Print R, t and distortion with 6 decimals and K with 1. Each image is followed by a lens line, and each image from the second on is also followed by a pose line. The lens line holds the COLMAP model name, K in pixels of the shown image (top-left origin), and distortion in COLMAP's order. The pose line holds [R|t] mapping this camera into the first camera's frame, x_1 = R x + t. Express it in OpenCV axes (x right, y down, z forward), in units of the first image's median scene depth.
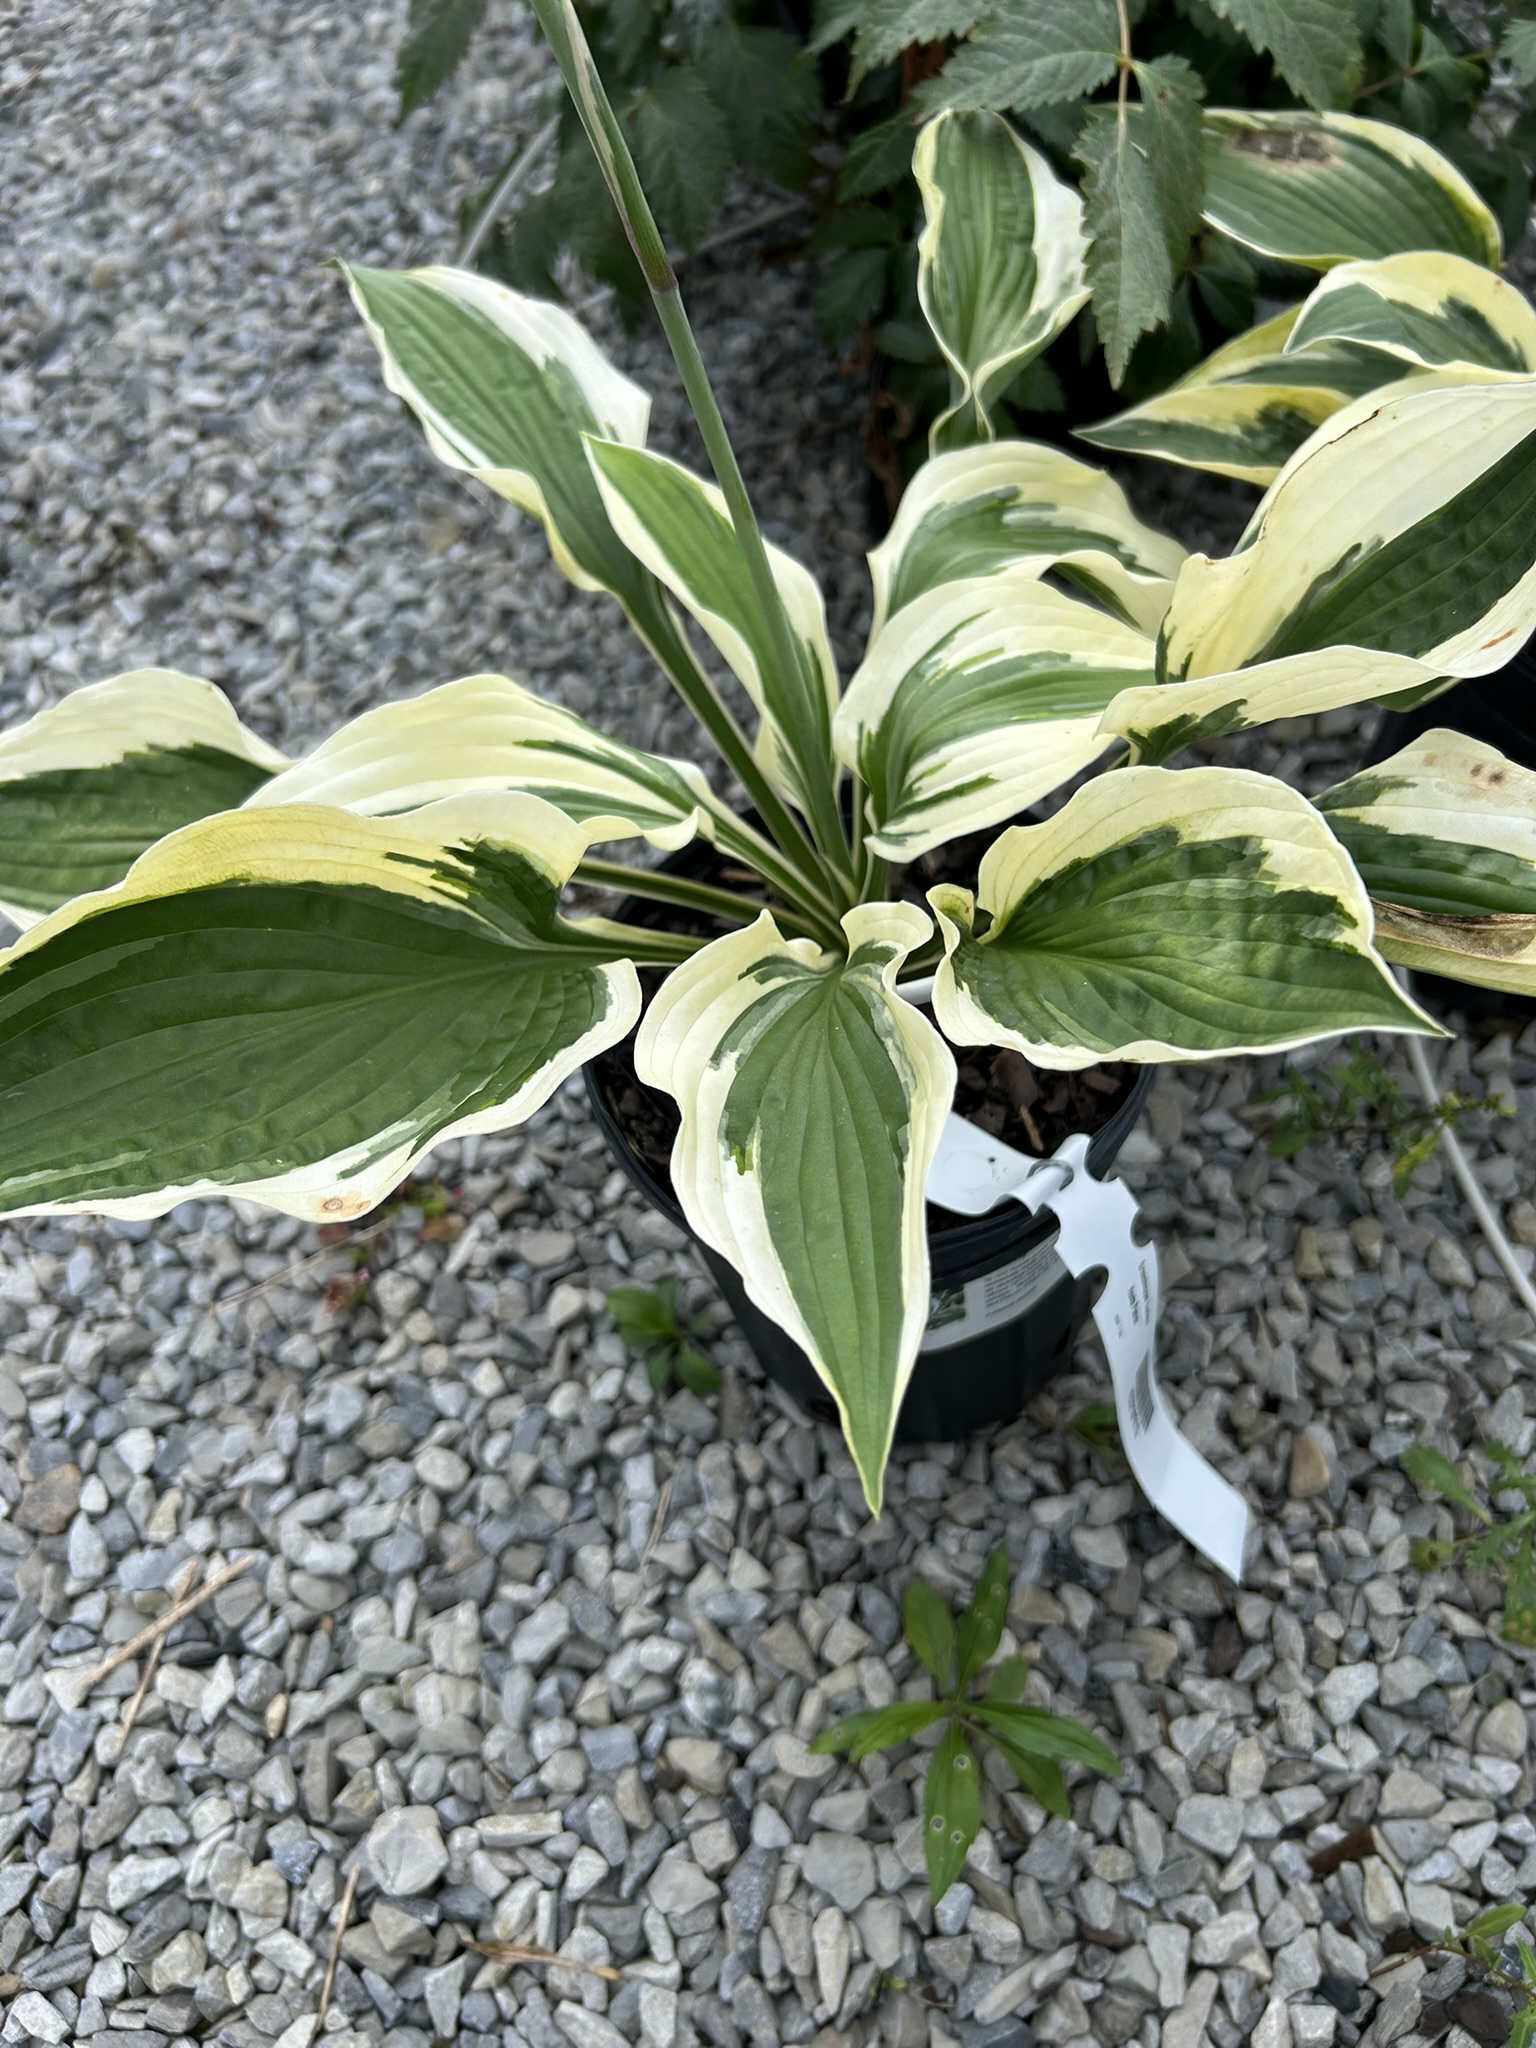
lens RADIAL K [[1583.0, 0, 768.0], [0, 1583.0, 1024.0], [0, 0, 1]] dist [0.010872, -0.027592]
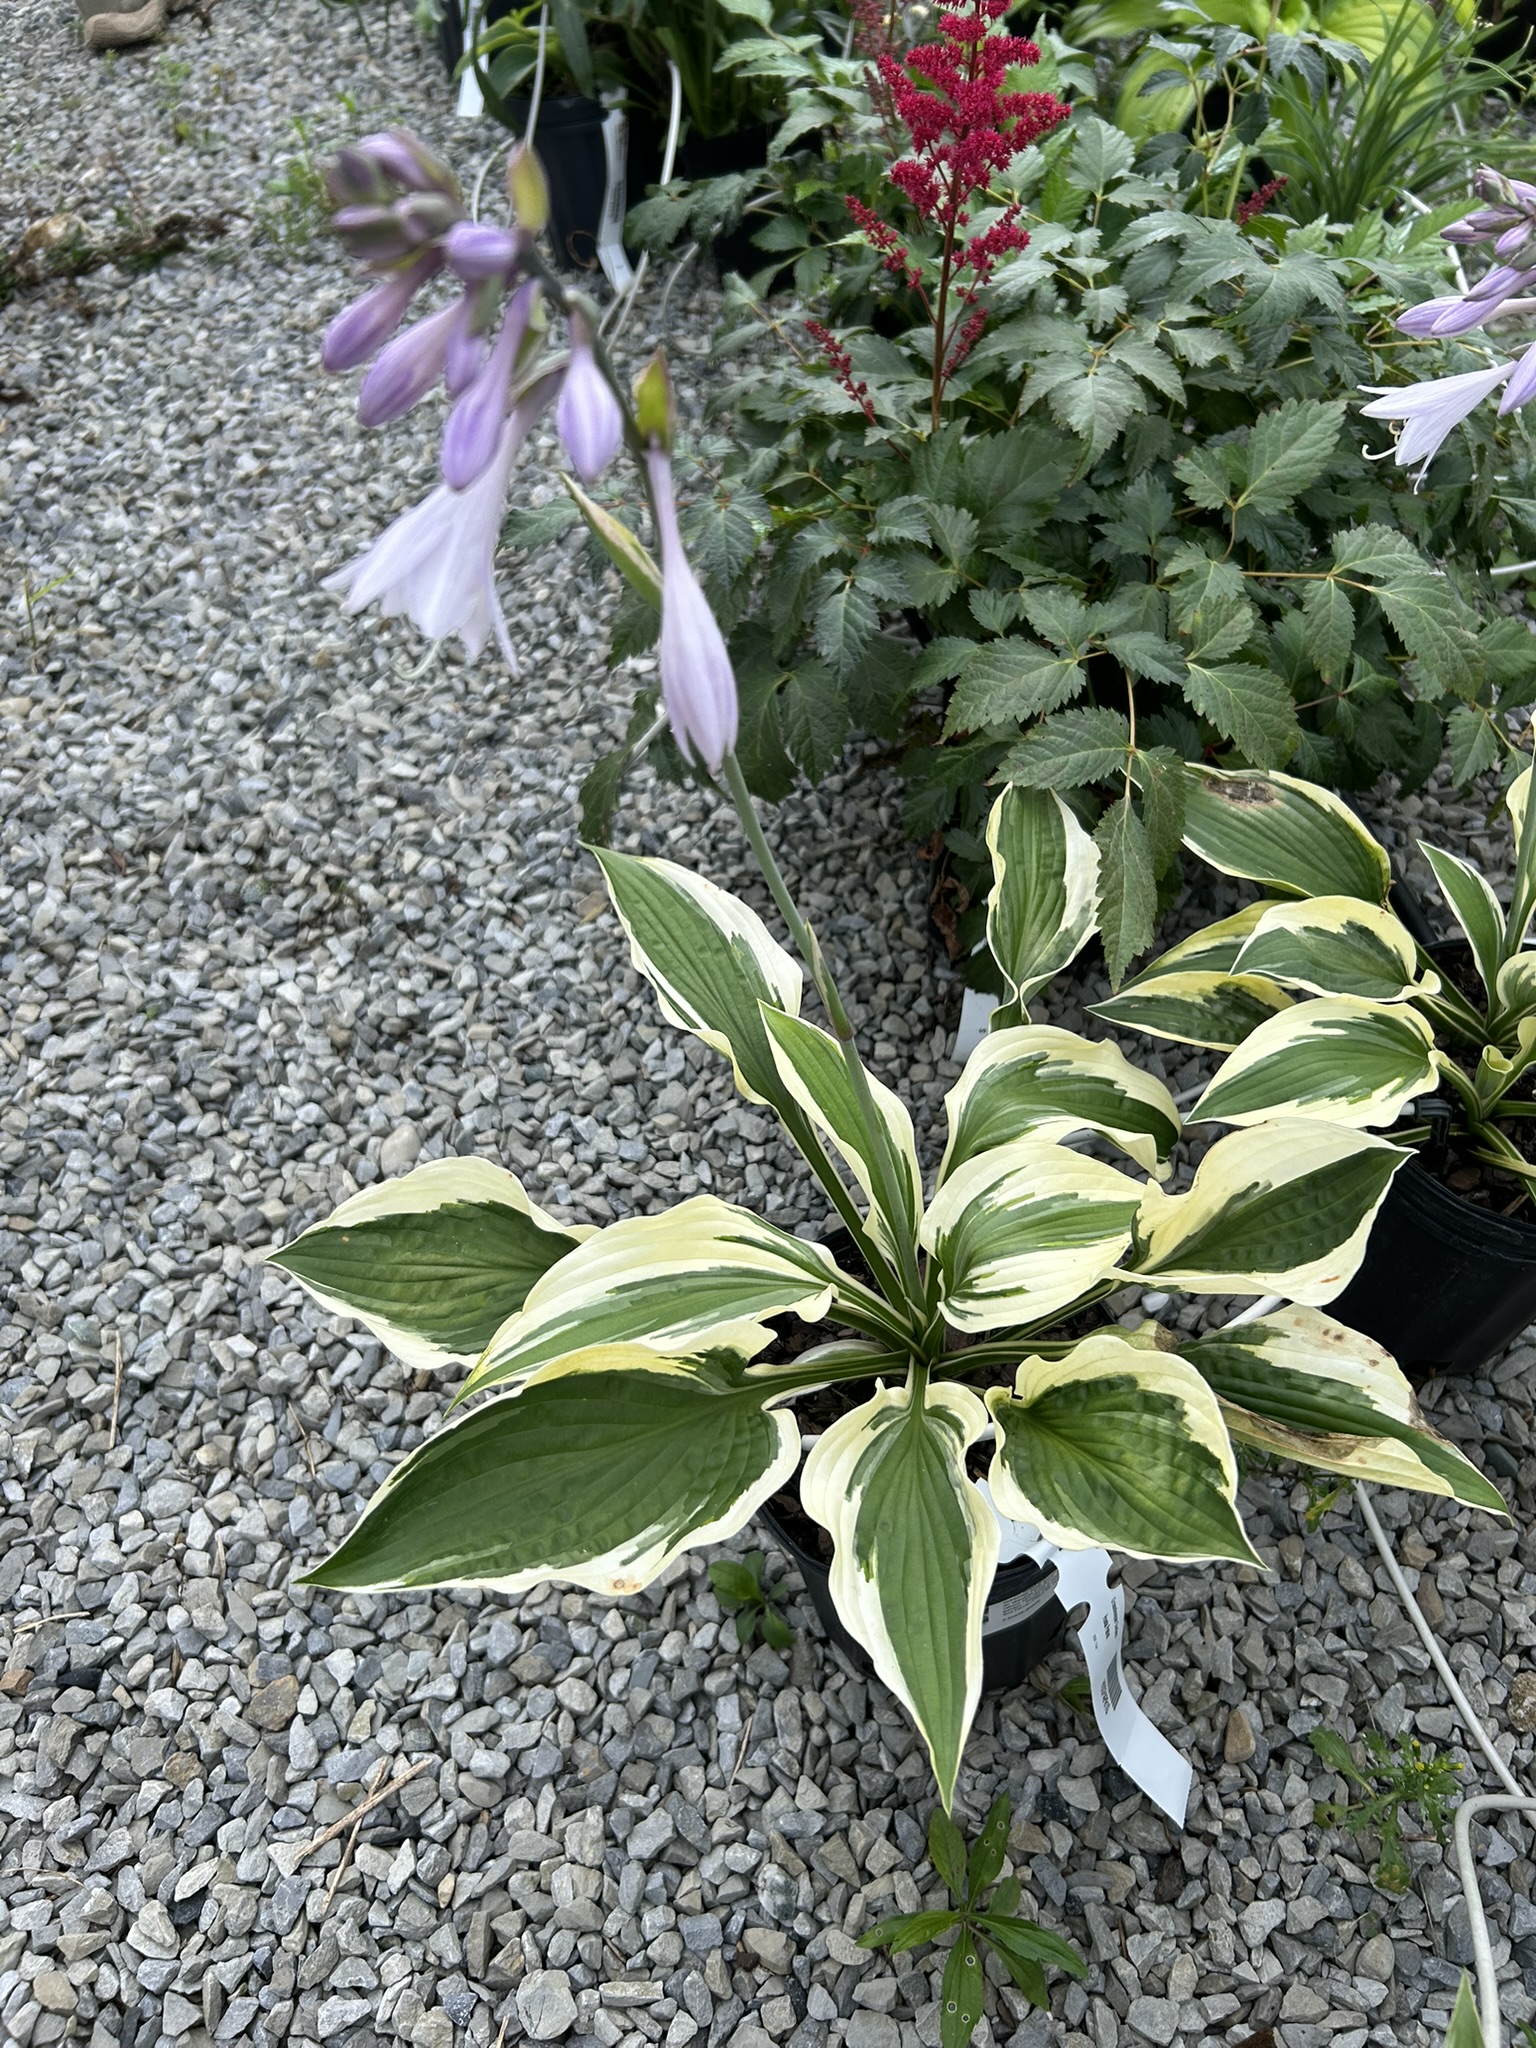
lens RADIAL K [[1509.4, 0, 783.2], [0, 1509.4, 1025.3], [0, 0, 1]] dist [0.052346, -0.071617]
pose [[0.998336, 0.057402, -0.005436, -0.065771], [-0.057657, 0.993025, -0.102843, -0.159810], [-0.000506, 0.102986, 0.994683, -0.327062]]
